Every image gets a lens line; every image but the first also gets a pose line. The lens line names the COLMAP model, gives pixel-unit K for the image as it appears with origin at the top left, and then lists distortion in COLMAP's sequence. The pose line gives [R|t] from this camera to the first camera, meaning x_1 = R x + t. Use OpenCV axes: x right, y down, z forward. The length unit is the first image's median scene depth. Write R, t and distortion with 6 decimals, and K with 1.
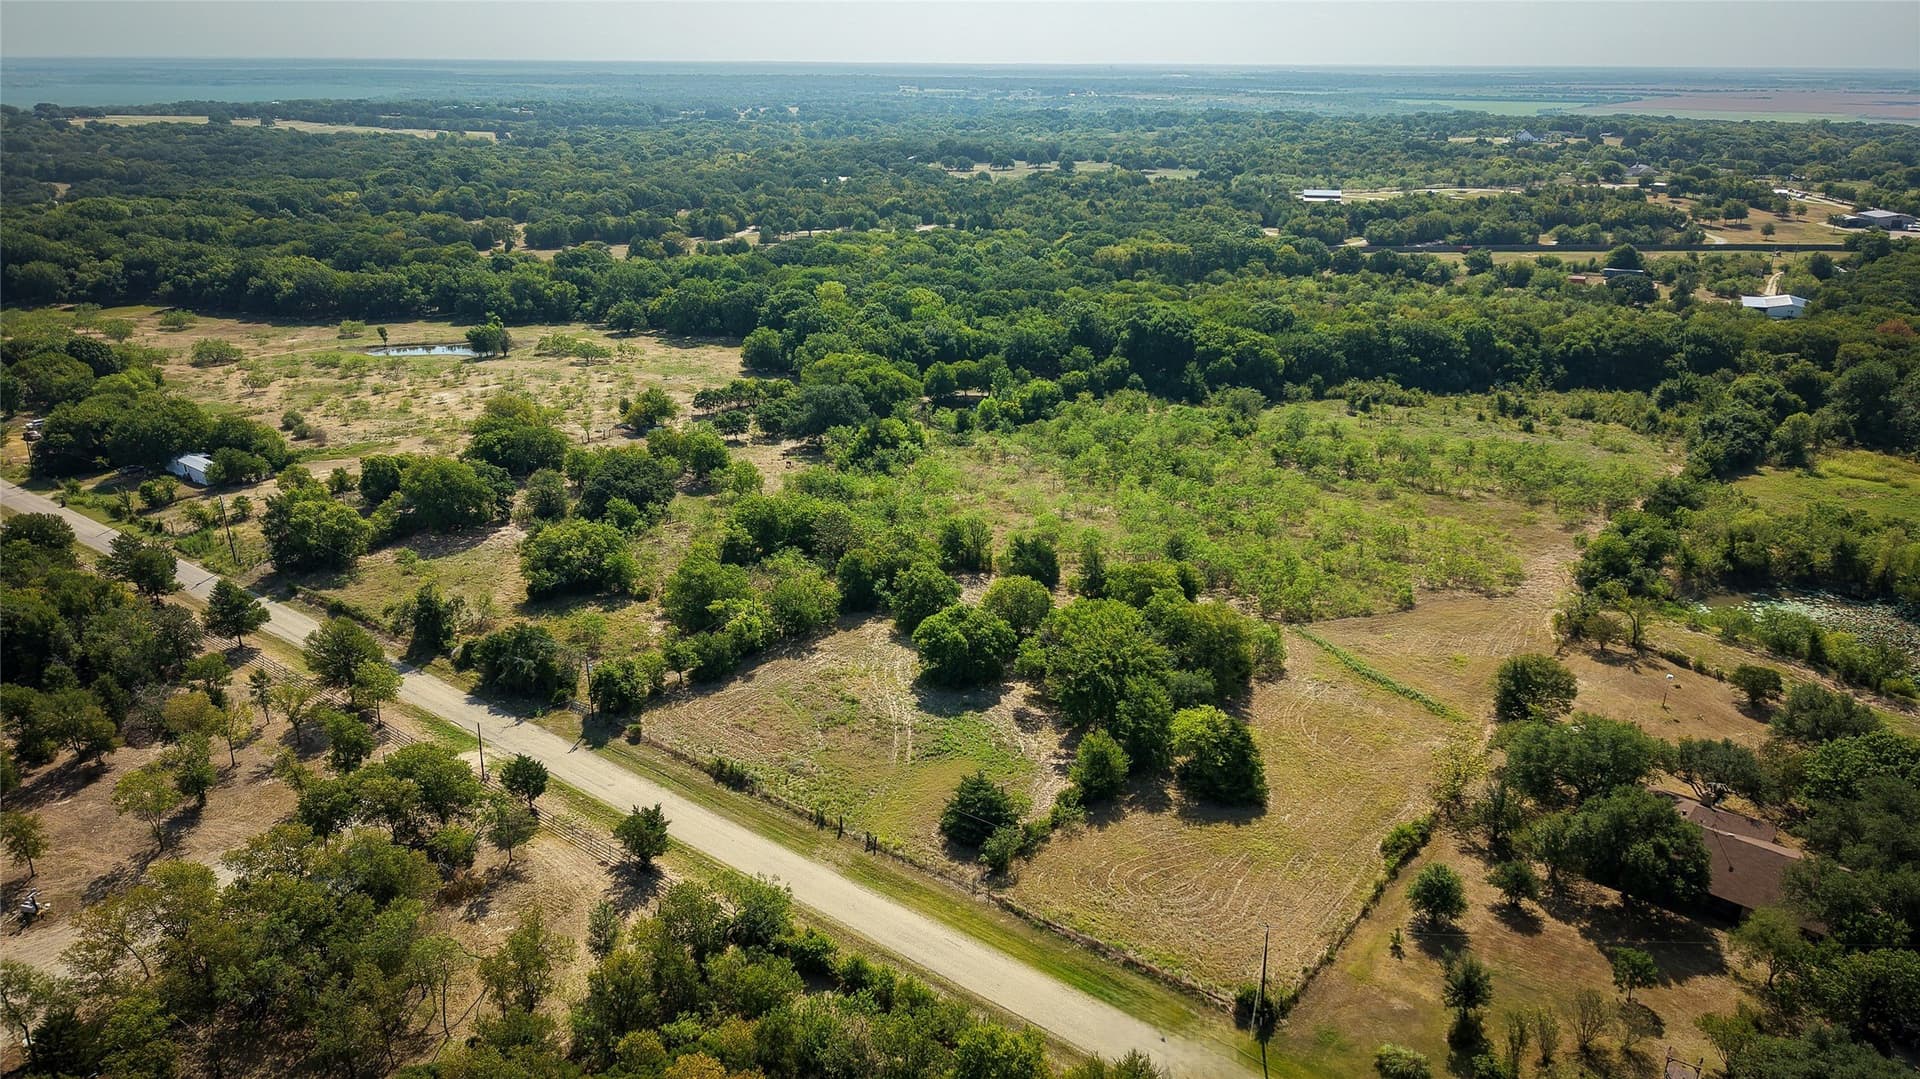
lens RADIAL K [[1278.2, 0, 960.0], [0, 1278.2, 539.5], [0, 0, 1]] dist [0.040092, -0.039387]
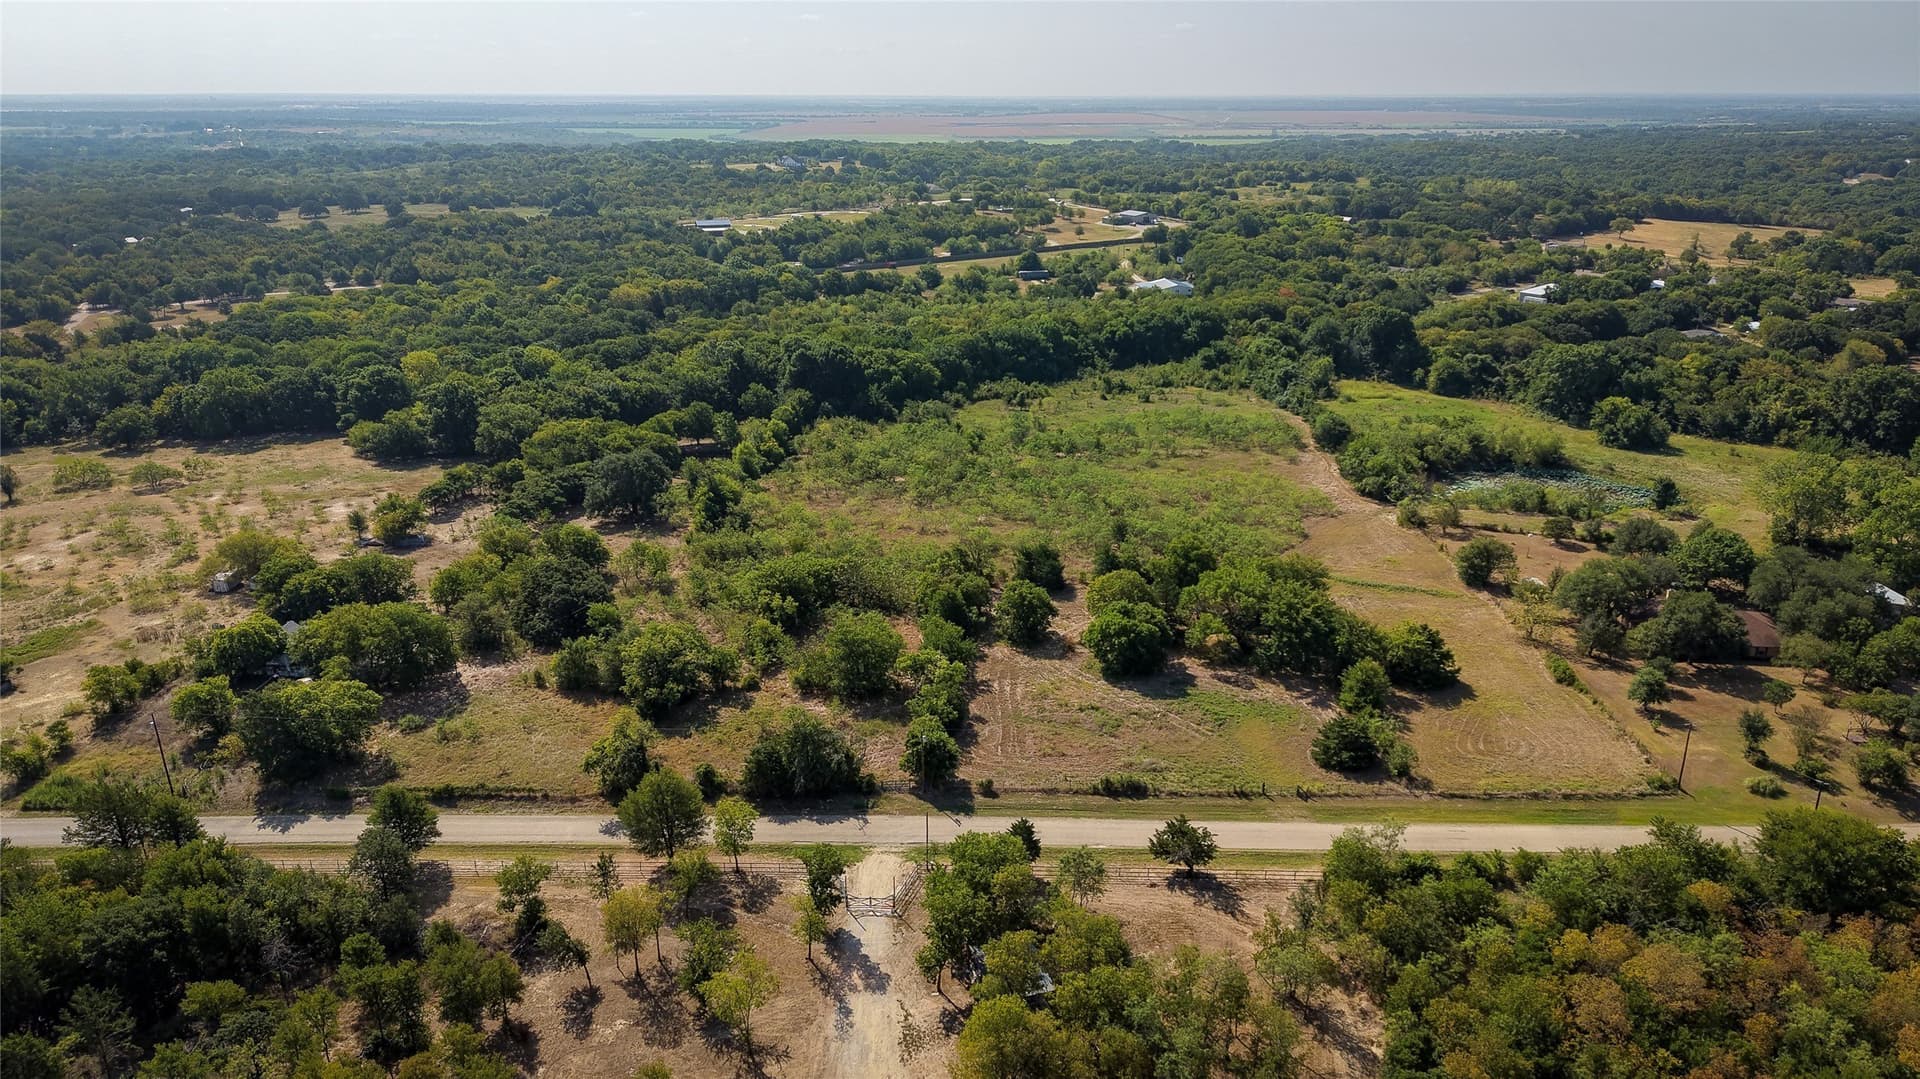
lens RADIAL K [[1278.2, 0, 960.0], [0, 1278.2, 539.5], [0, 0, 1]] dist [0.040092, -0.039387]
pose [[0.812544, -0.198623, 0.548016, -0.429426], [0.209366, 0.976864, 0.043627, -0.048406], [-0.544002, 0.079287, 0.835330, 0.084513]]
